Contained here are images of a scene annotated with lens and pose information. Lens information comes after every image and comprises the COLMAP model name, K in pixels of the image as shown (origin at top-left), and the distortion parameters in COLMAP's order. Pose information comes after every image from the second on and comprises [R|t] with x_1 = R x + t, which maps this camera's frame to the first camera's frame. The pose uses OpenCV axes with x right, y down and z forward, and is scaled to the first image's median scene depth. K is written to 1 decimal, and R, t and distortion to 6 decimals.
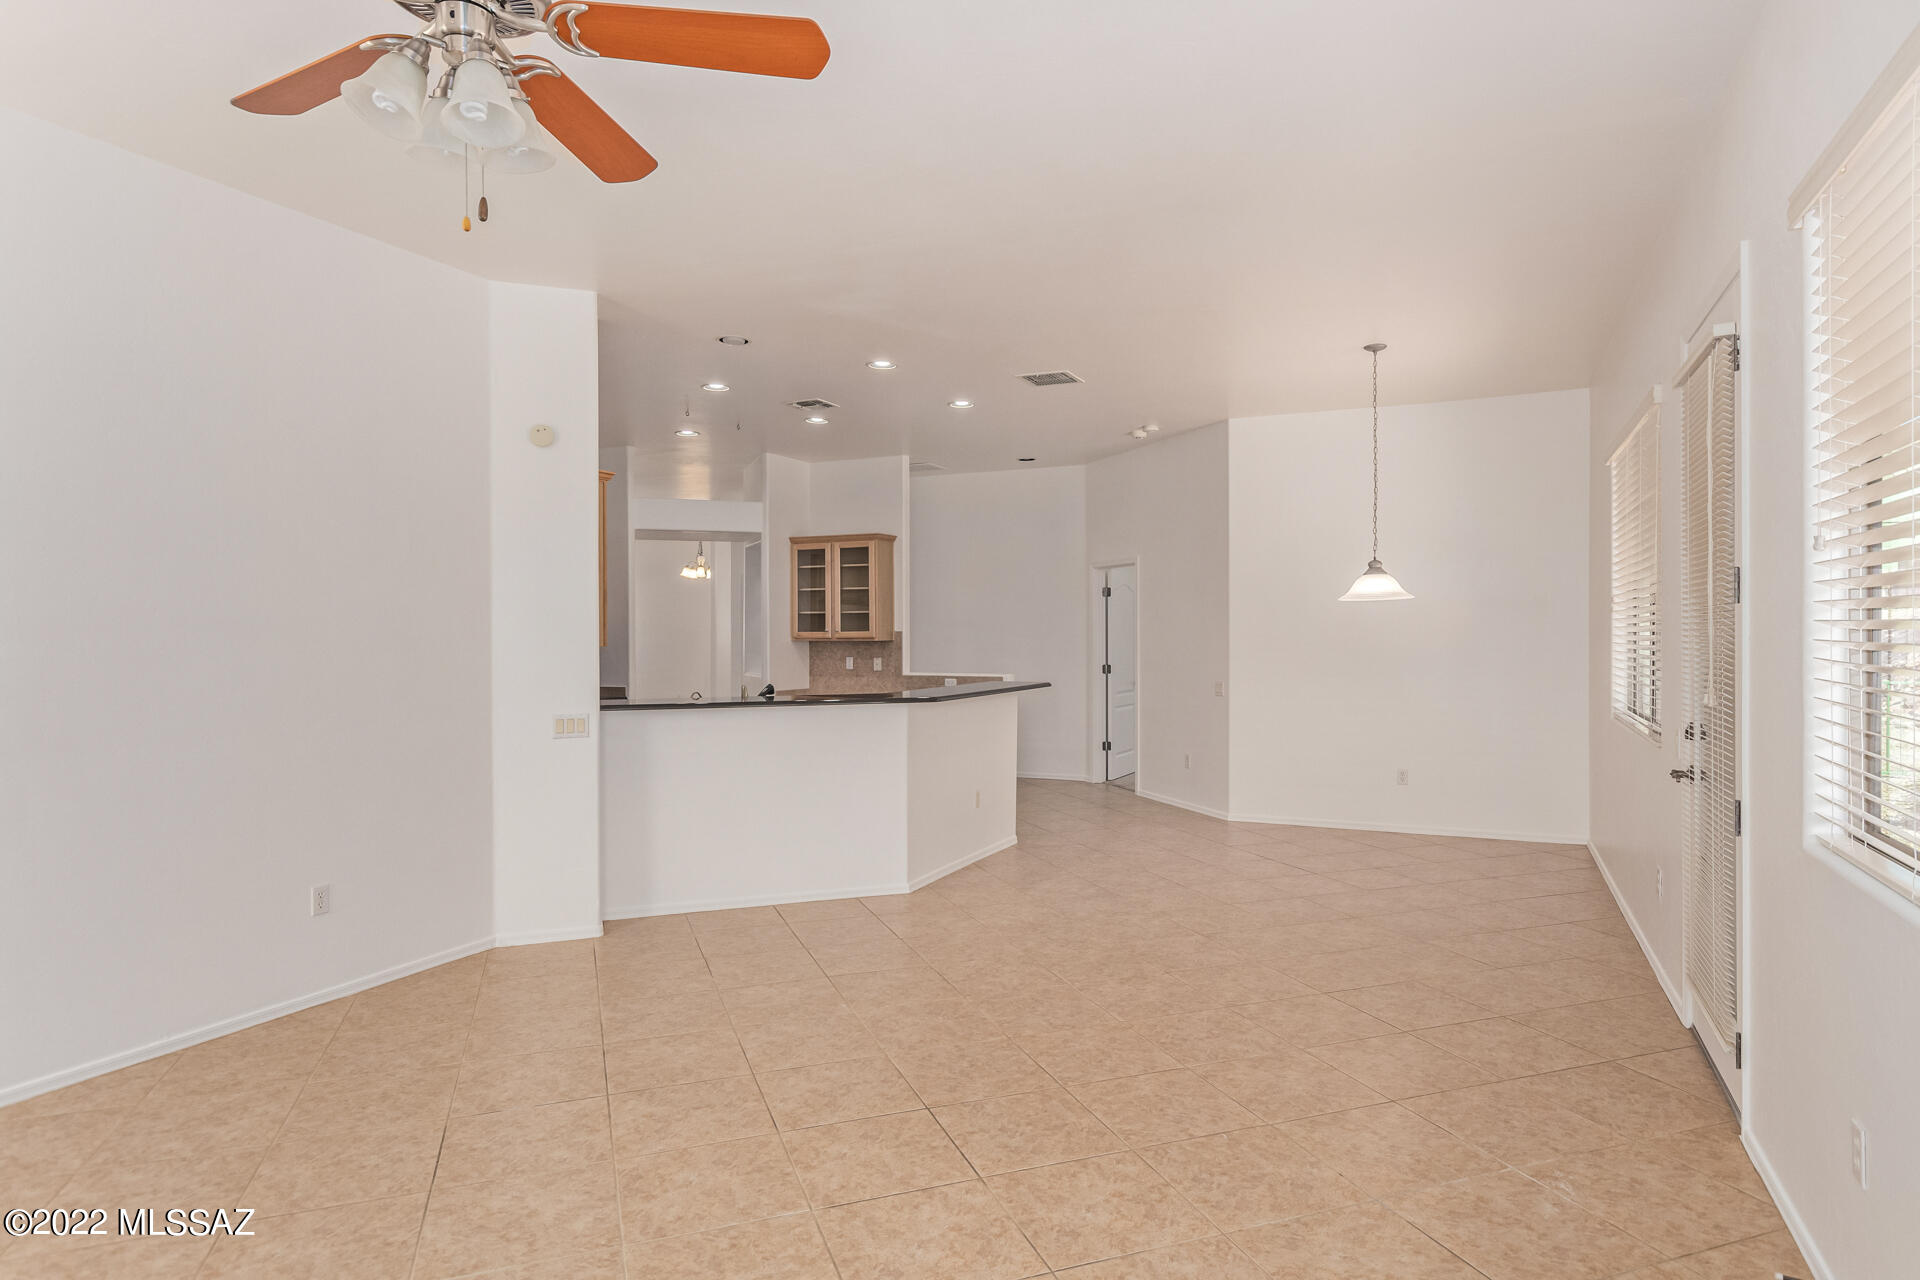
lens RADIAL K [[1106.5, 0, 960.0], [0, 1106.5, 640.0], [0, 0, 1]] dist [0.019266, -0.000592]
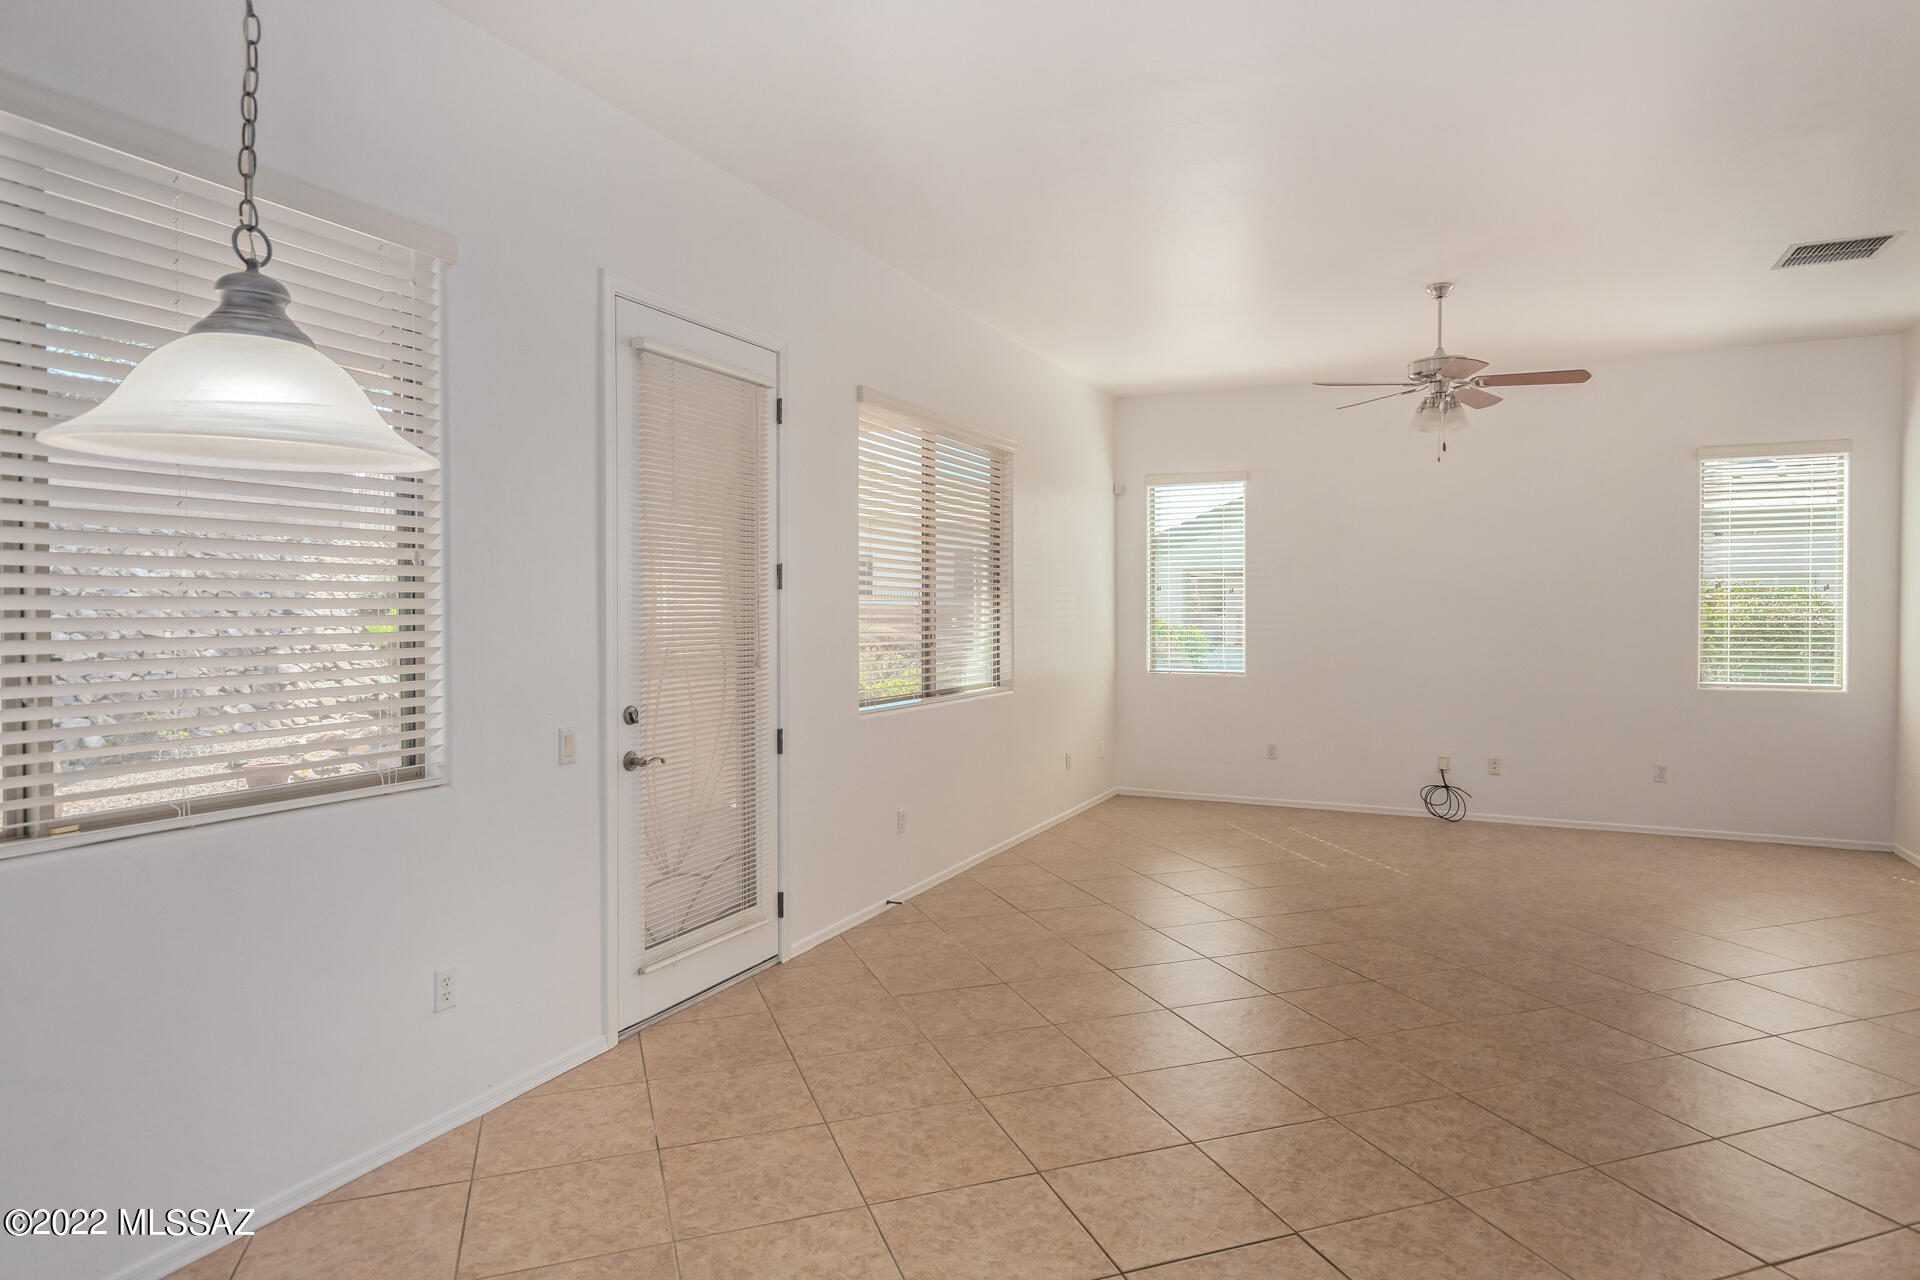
lens RADIAL K [[1072.4, 0, 964.9], [0, 1072.4, 614.3], [0, 0, 1]] dist [-0.005735, -0.001614]
pose [[-0.999987, 0.003444, 0.003721, 0.404233], [0.003479, 0.999951, 0.009265, -0.011421], [-0.003689, 0.009278, -0.999950, 2.080764]]
